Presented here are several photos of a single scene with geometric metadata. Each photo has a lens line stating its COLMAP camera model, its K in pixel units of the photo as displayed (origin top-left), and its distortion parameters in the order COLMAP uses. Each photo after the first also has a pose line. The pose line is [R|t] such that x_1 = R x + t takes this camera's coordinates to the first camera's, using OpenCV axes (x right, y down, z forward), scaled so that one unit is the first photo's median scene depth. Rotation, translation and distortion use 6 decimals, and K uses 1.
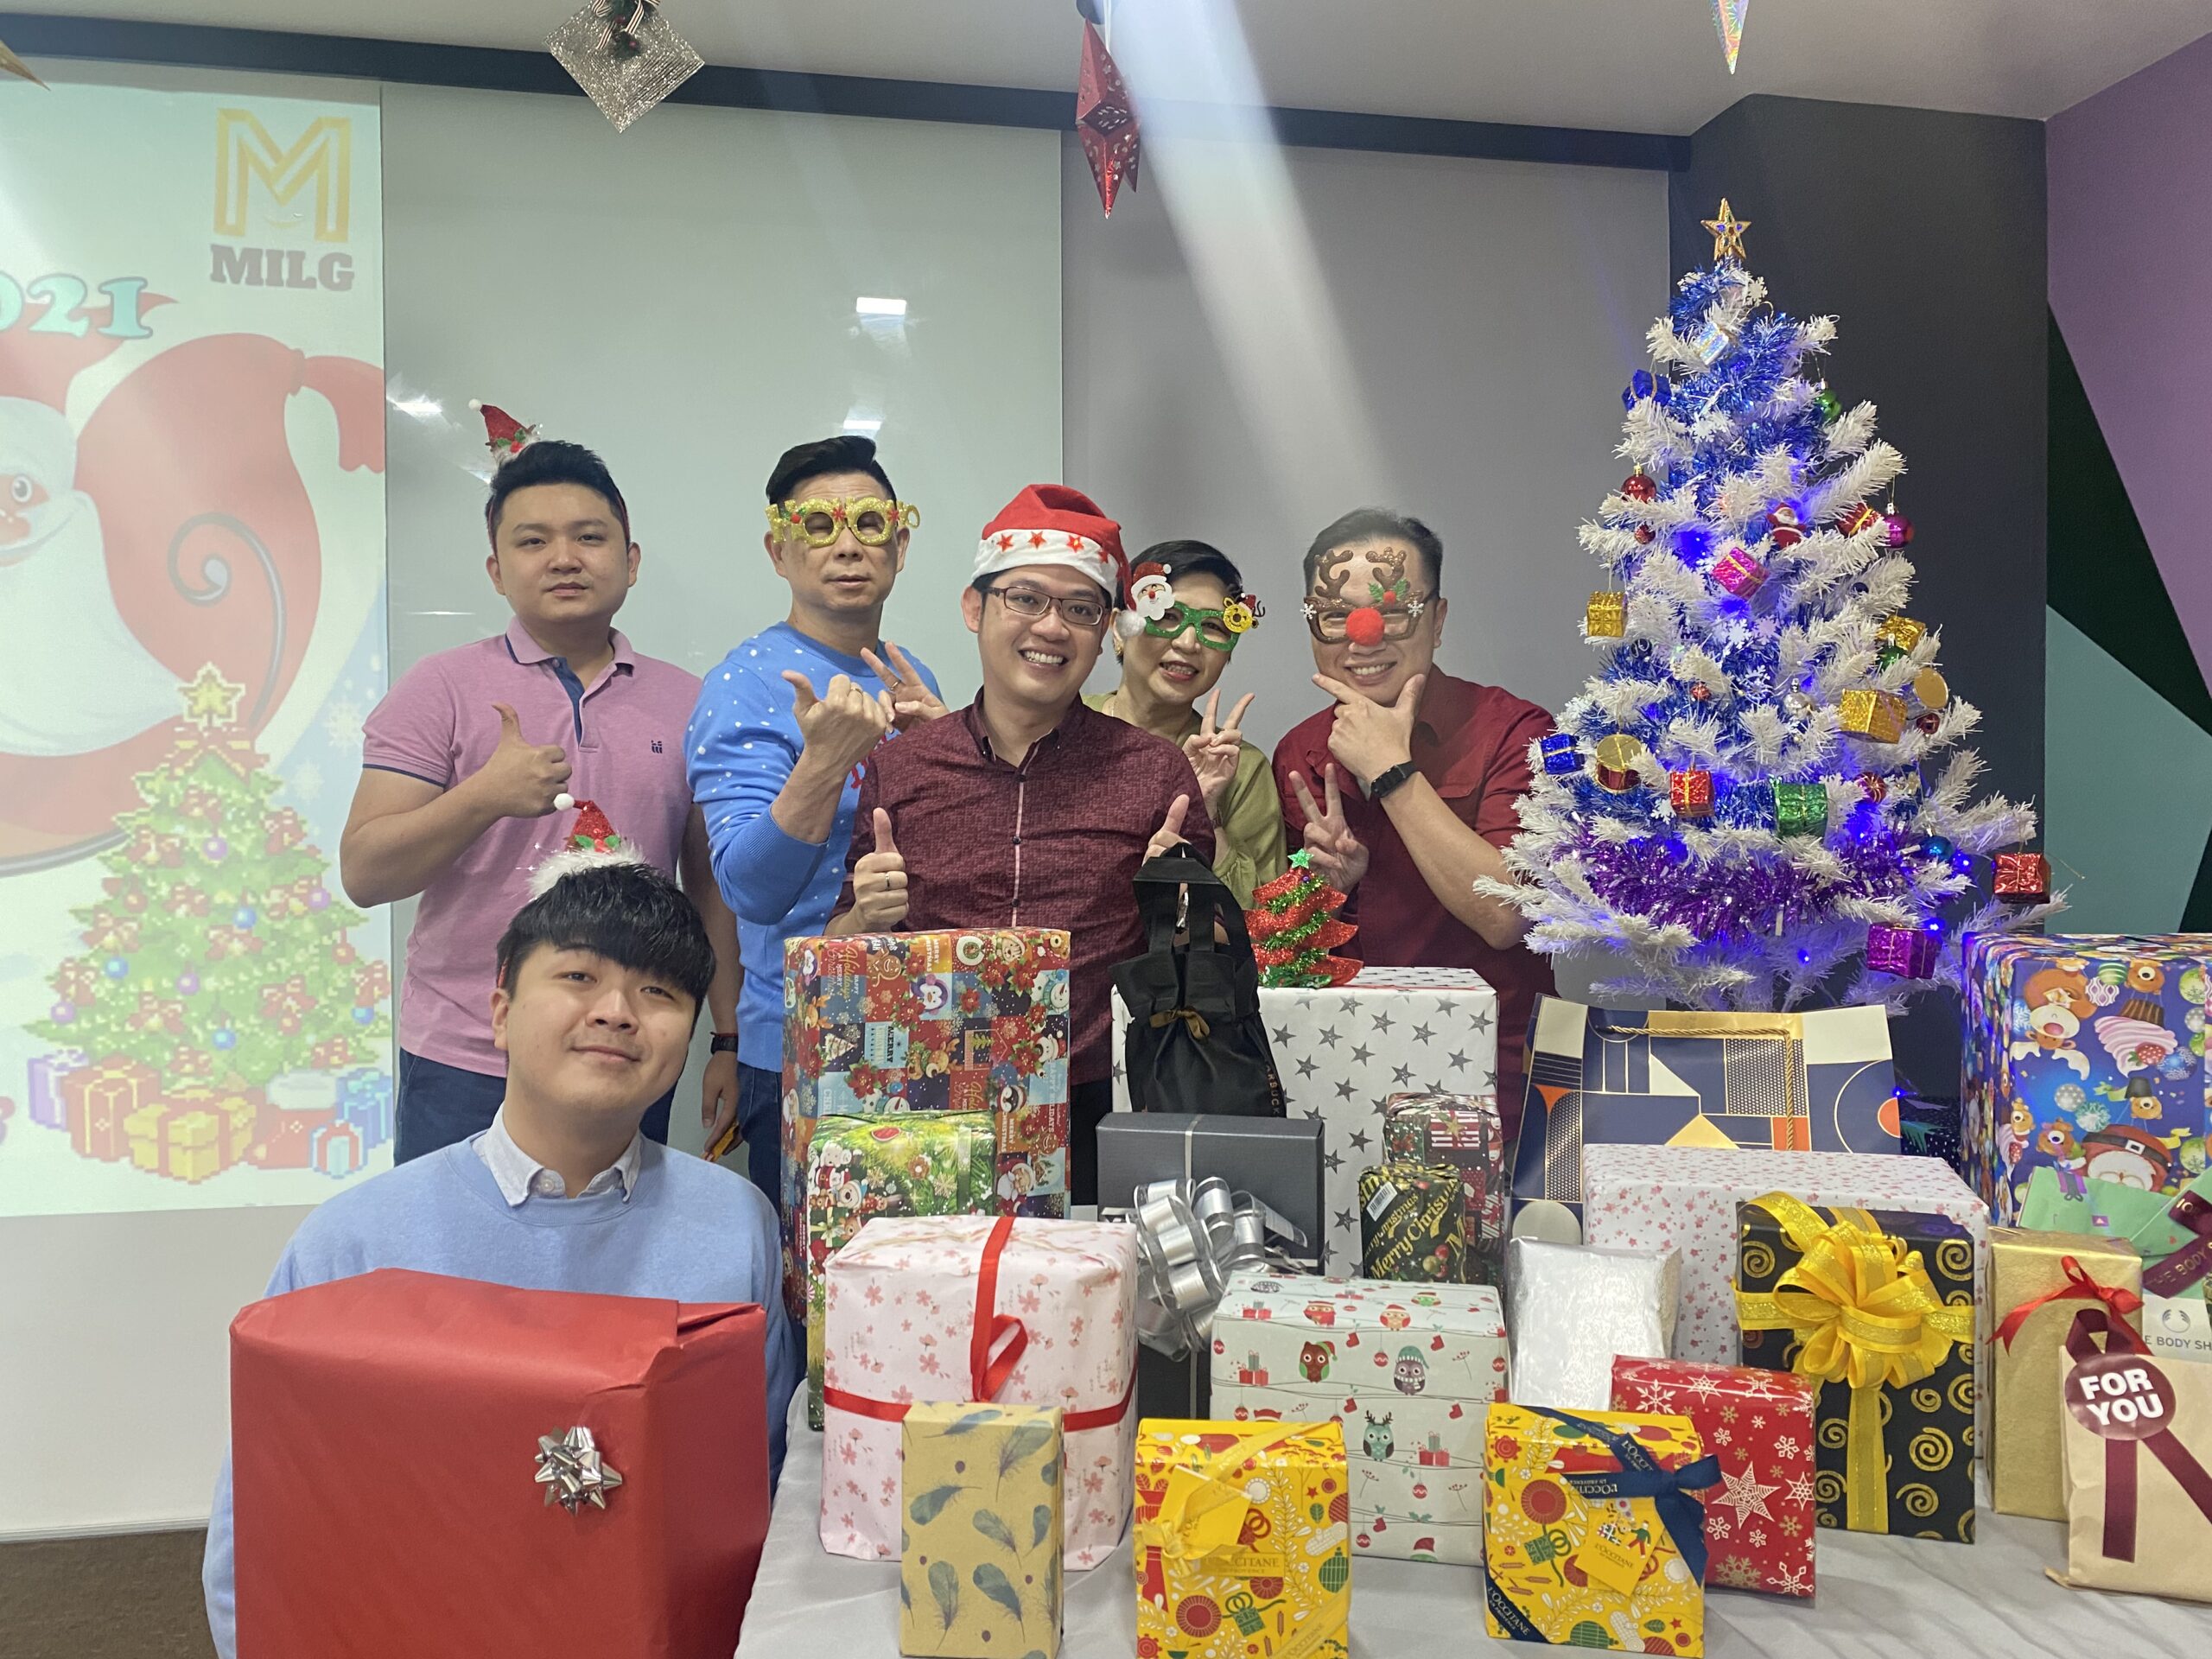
lens RADIAL K [[1697.3, 0, 1111.1], [0, 1697.3, 800.1], [0, 0, 1]] dist [0.010148, -0.004982]
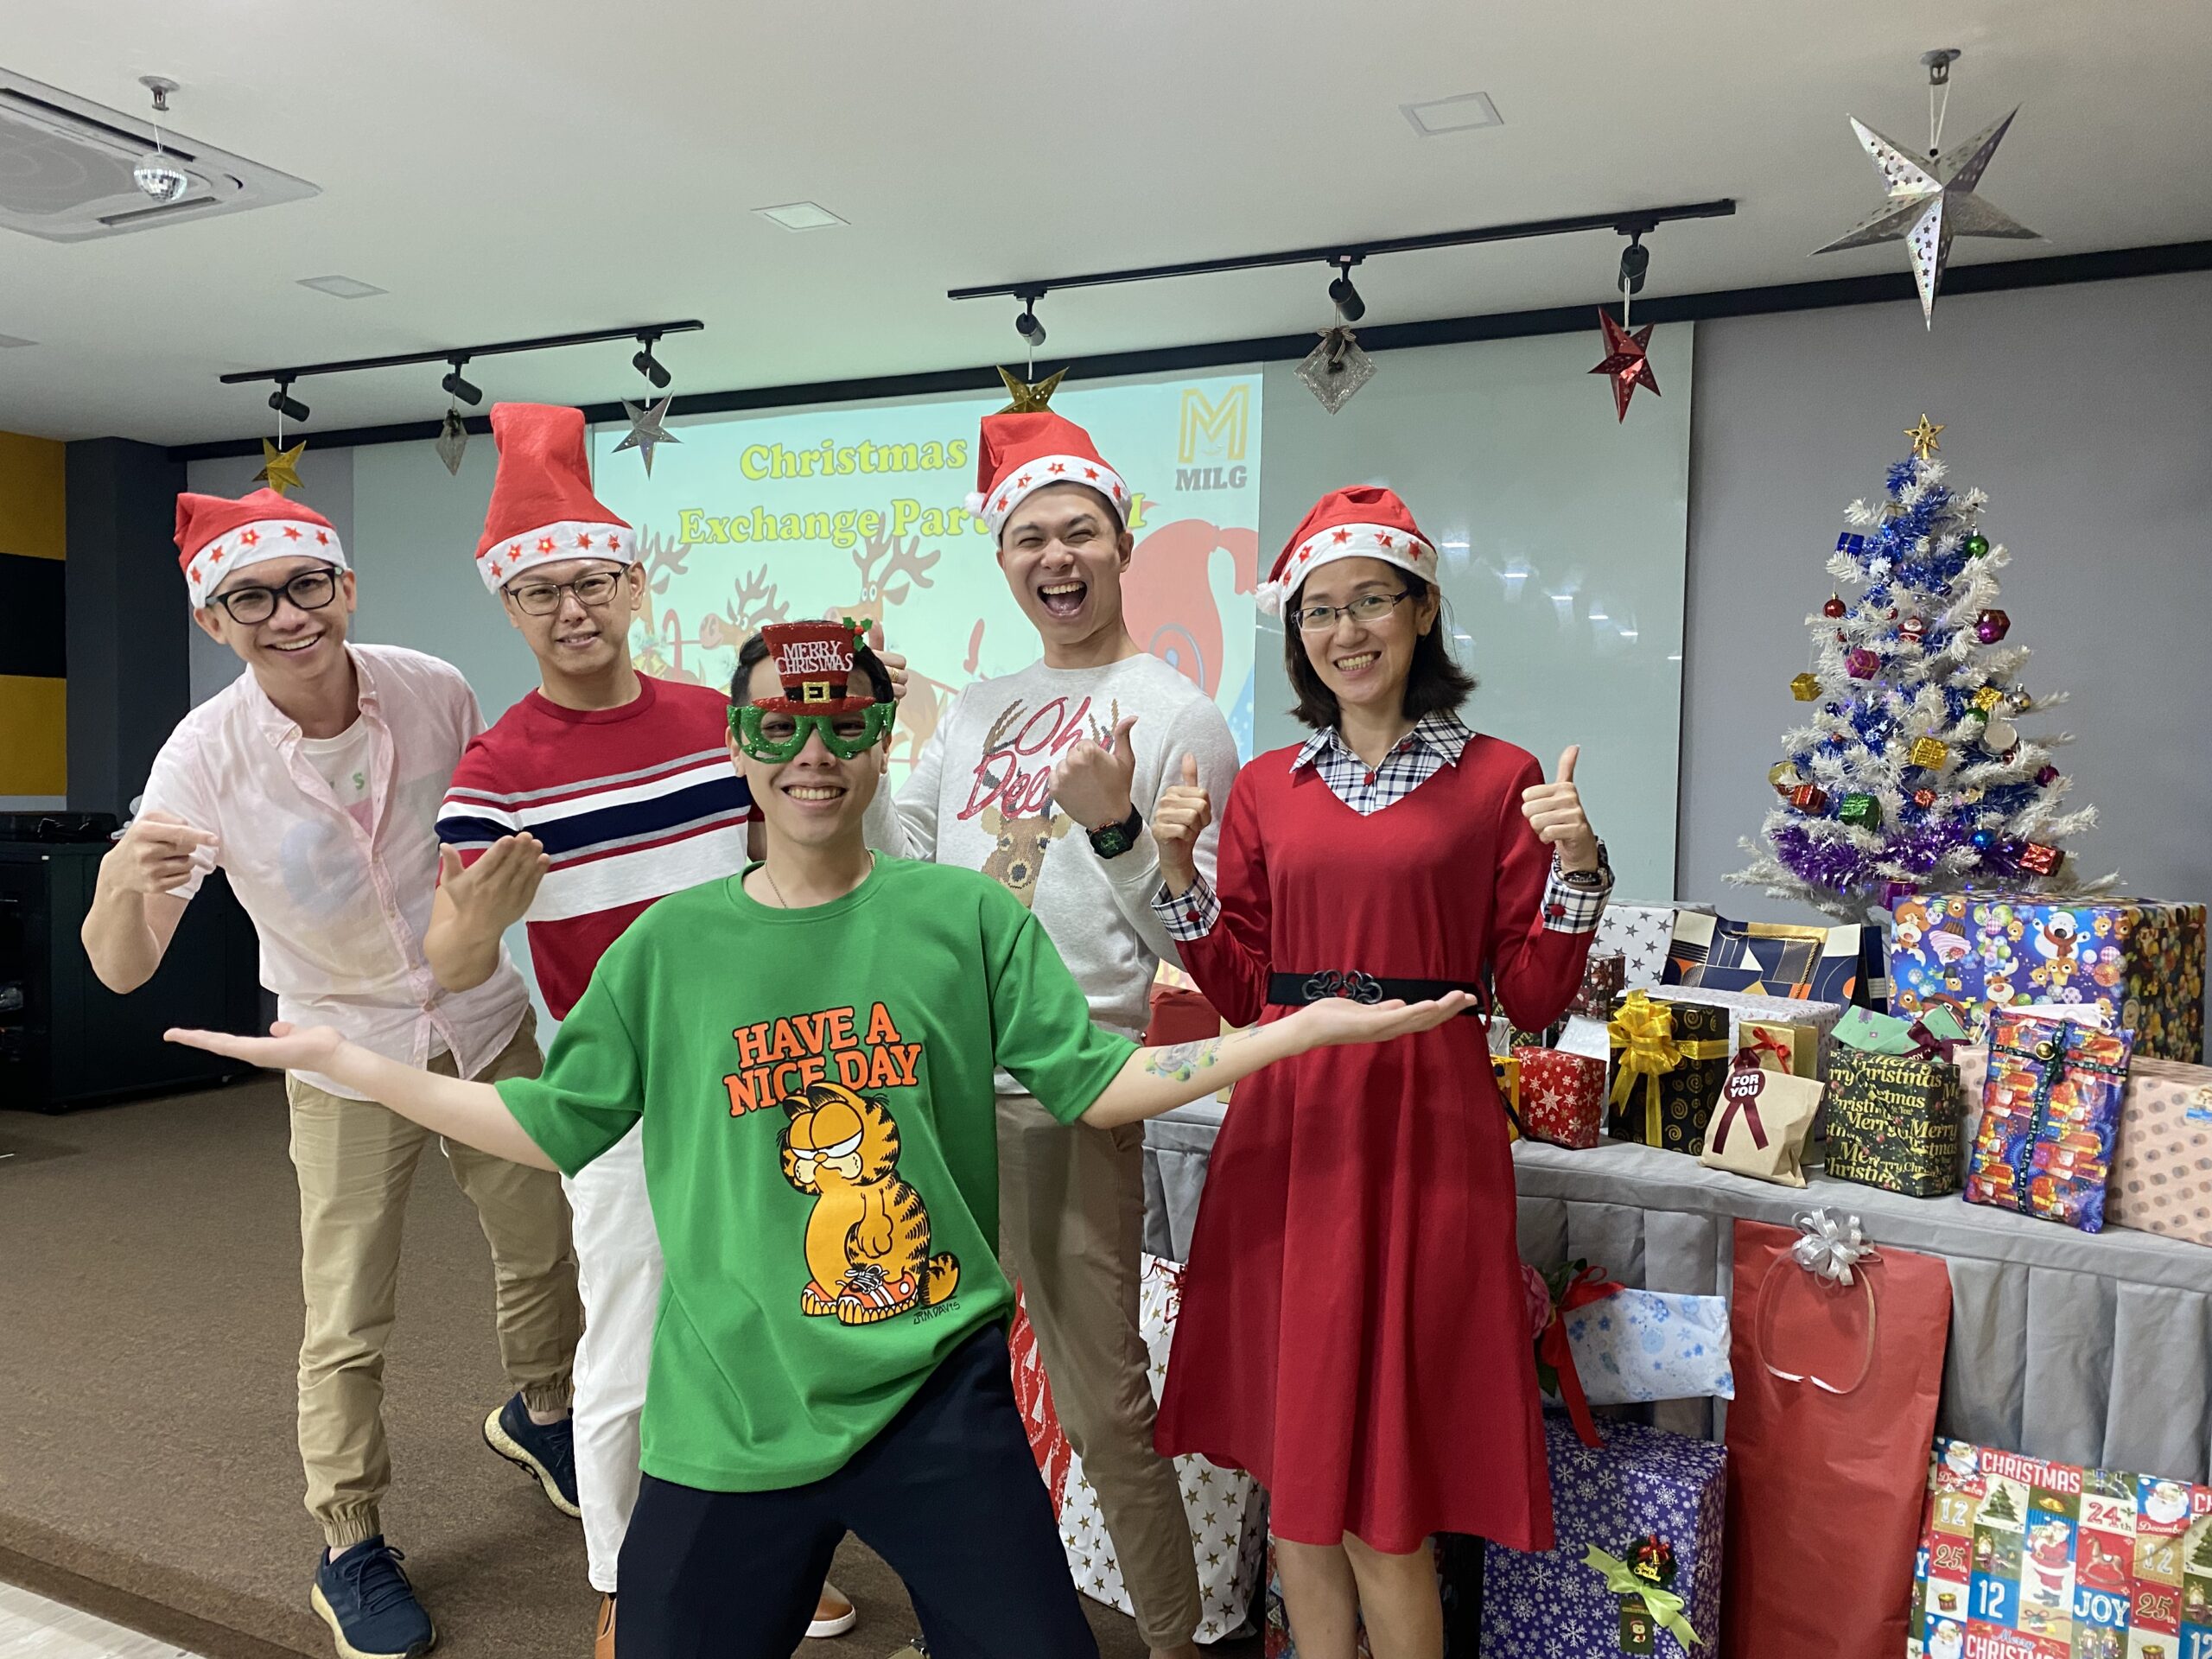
lens RADIAL K [[1671.4, 0, 1104.0], [0, 1671.4, 839.5], [0, 0, 1]] dist [-0.006068, -0.009711]
pose [[0.801479, 0.041839, -0.596558, 0.909663], [-0.028173, 0.999084, 0.032218, 0.003588], [0.597359, -0.009015, 0.801923, -0.860968]]
